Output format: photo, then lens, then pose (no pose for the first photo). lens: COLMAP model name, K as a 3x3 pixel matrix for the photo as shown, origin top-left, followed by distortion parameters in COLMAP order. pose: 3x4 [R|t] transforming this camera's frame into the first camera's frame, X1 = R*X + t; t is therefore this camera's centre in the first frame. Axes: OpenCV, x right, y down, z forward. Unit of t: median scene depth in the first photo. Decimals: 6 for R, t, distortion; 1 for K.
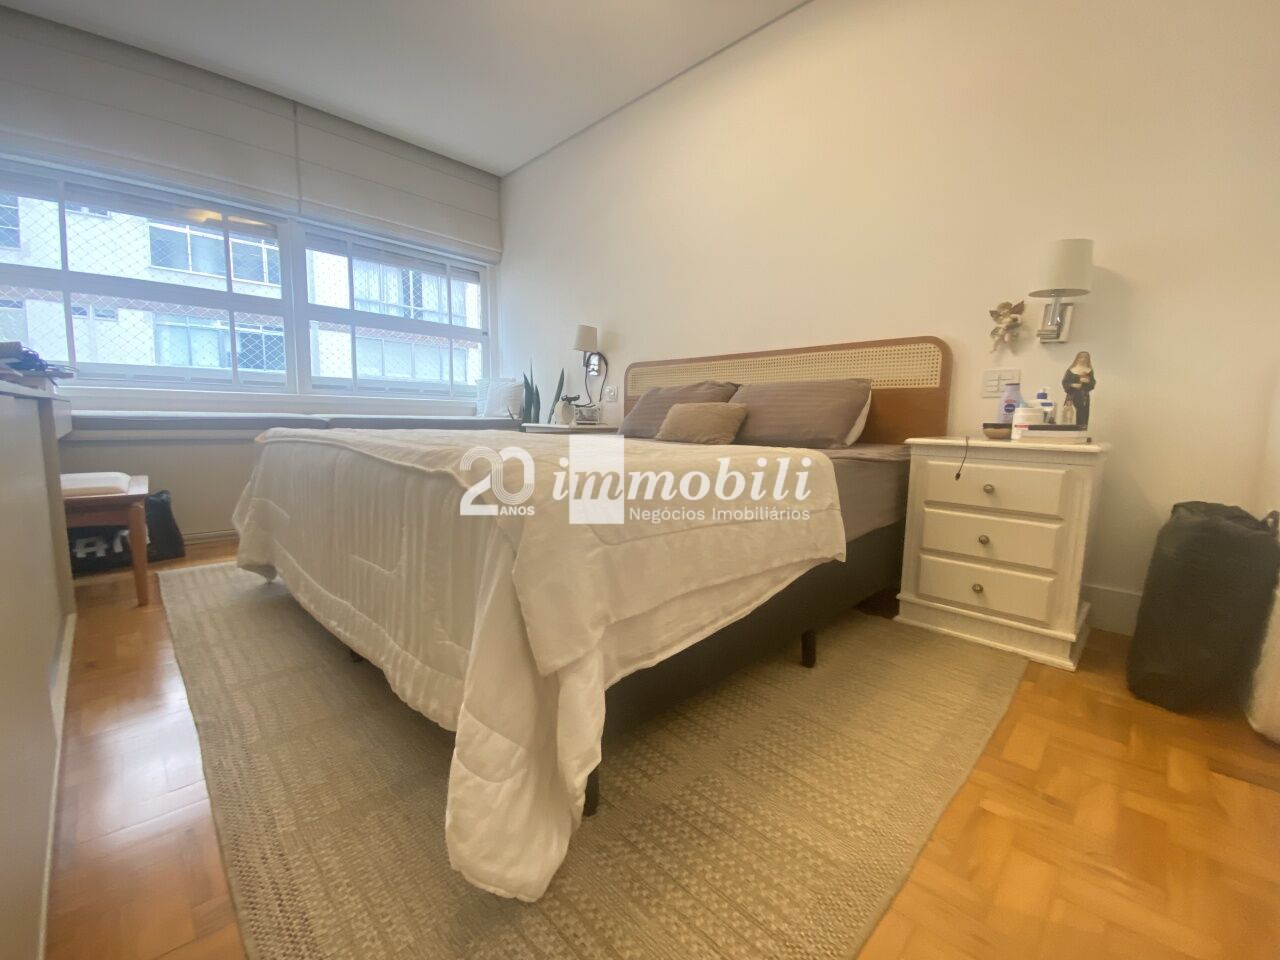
lens RADIAL K [[520.4, 0, 645.9], [0, 520.4, 481.5], [0, 0, 1]] dist [0.007008, -0.013812]
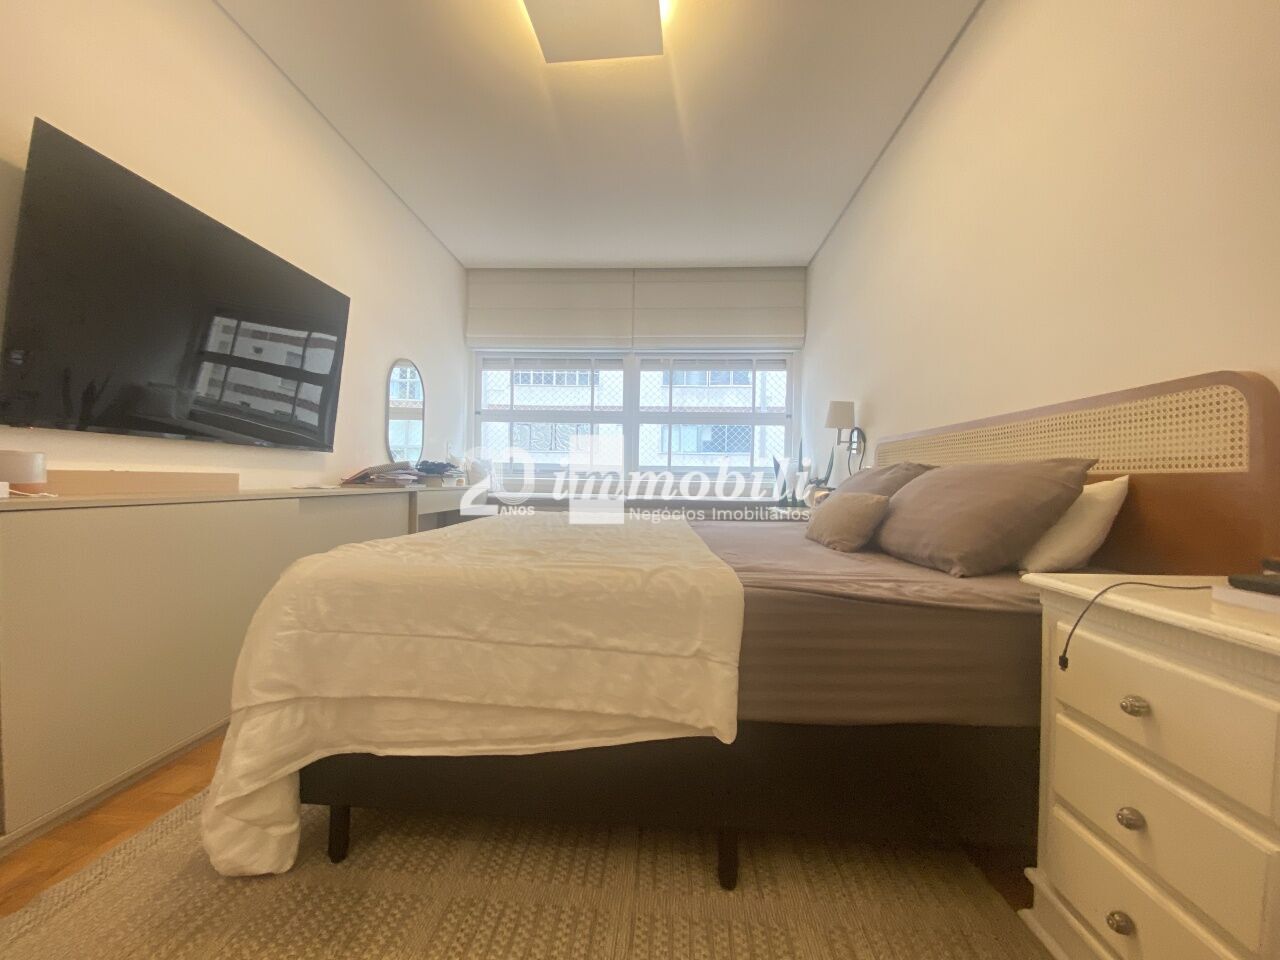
lens RADIAL K [[520.4, 0, 642.1], [0, 520.4, 476.0], [0, 0, 1]] dist [0.007008, -0.013812]
pose [[0.662054, -0.013456, -0.749335, 0.524198], [-0.093026, 0.990631, -0.099979, -0.074693], [0.743660, 0.135899, 0.654600, 0.263089]]
